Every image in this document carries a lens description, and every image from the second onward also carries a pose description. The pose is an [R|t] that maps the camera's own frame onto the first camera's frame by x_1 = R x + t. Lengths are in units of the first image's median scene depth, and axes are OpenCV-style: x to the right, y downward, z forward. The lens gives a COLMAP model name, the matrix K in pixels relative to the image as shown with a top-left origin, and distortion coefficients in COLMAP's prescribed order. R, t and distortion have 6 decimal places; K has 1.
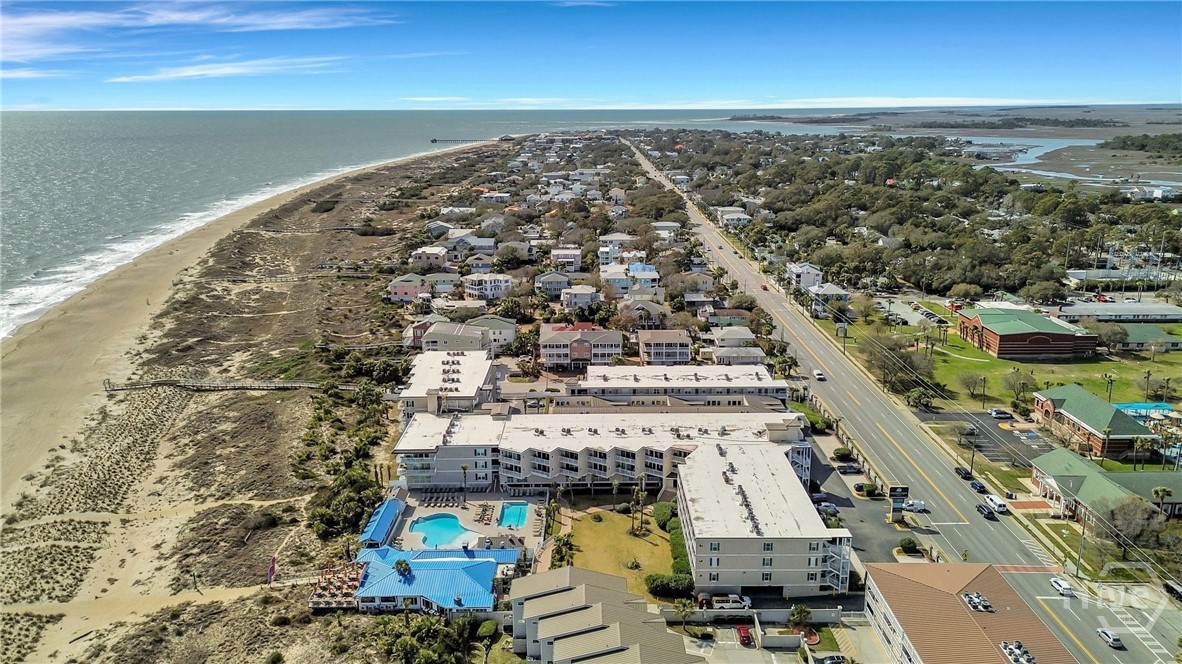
lens RADIAL K [[833.4, 0, 593.4], [0, 833.4, 326.8], [0, 0, 1]] dist [0.096968, -0.091201]
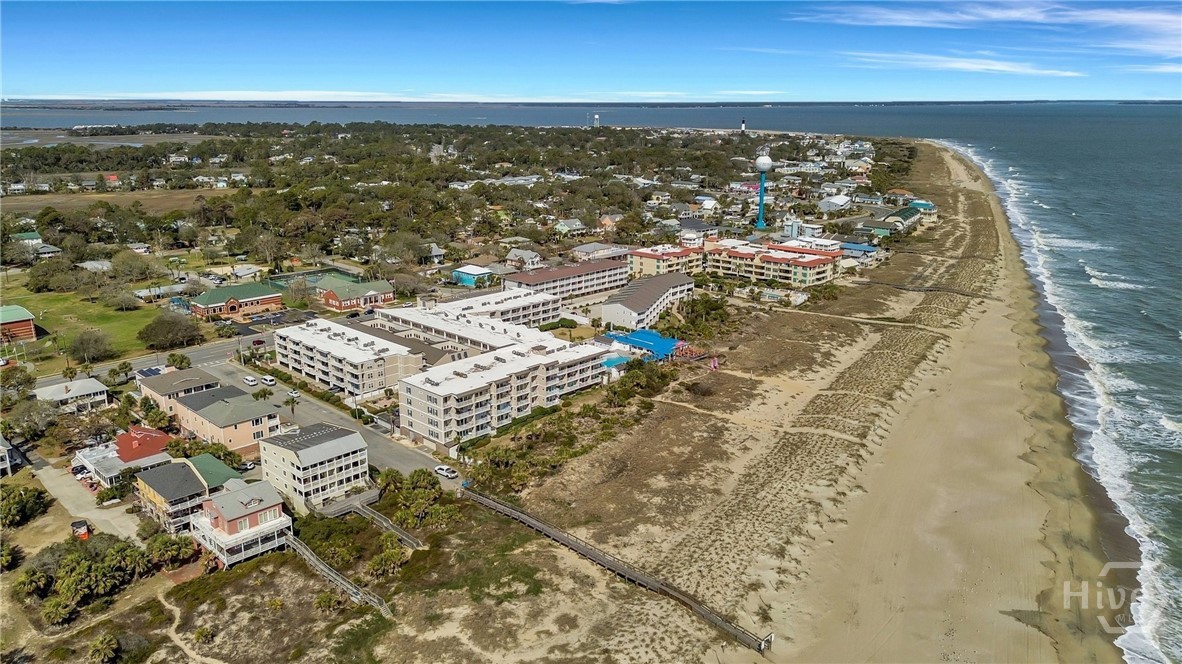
lens RADIAL K [[833.4, 0, 593.4], [0, 833.4, 326.8], [0, 0, 1]] dist [0.096968, -0.091201]
pose [[-0.717965, -0.178249, 0.672869, -0.825215], [0.176867, 0.888216, 0.424016, -0.343534], [-0.673234, 0.423437, -0.606182, 1.333276]]
